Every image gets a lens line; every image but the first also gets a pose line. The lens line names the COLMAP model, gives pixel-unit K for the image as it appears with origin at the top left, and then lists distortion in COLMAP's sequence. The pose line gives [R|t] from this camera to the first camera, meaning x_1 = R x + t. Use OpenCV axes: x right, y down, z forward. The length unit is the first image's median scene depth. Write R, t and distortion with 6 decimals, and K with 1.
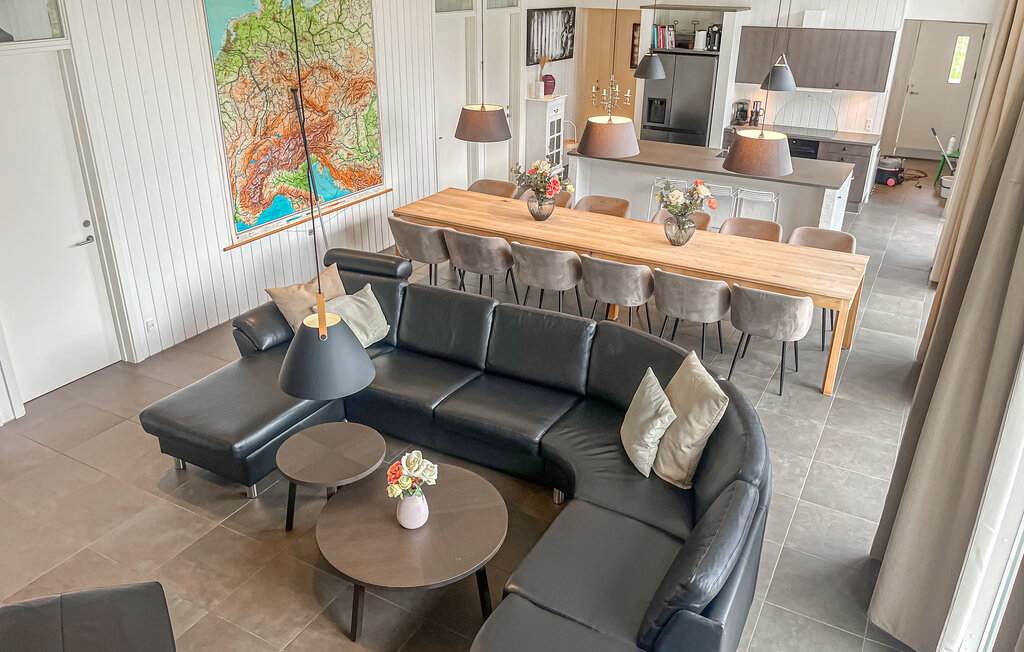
lens RADIAL K [[779.1, 0, 512.0], [0, 779.1, 326.0], [0, 0, 1]] dist [0.008133, 0.003605]
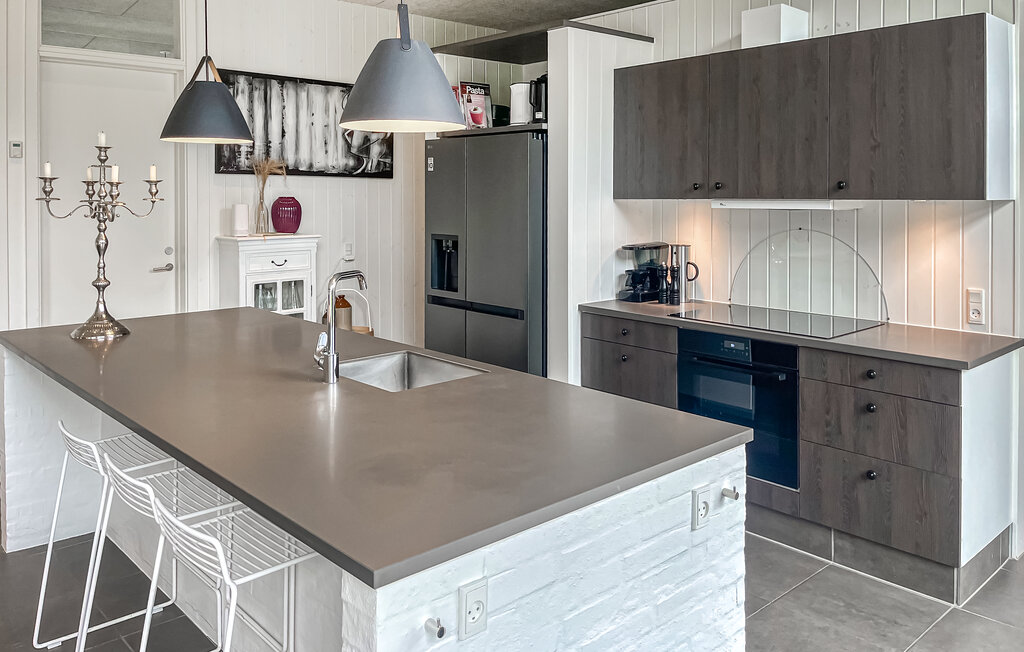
lens RADIAL K [[769.0, 0, 551.5], [0, 769.0, 202.3], [0, 0, 1]] dist [-0.000536, -0.000723]
pose [[0.955300, -0.006471, -0.295566, 0.444192], [-0.117217, 0.909529, -0.398770, -0.171984], [0.271406, 0.415590, 0.868115, 0.759434]]
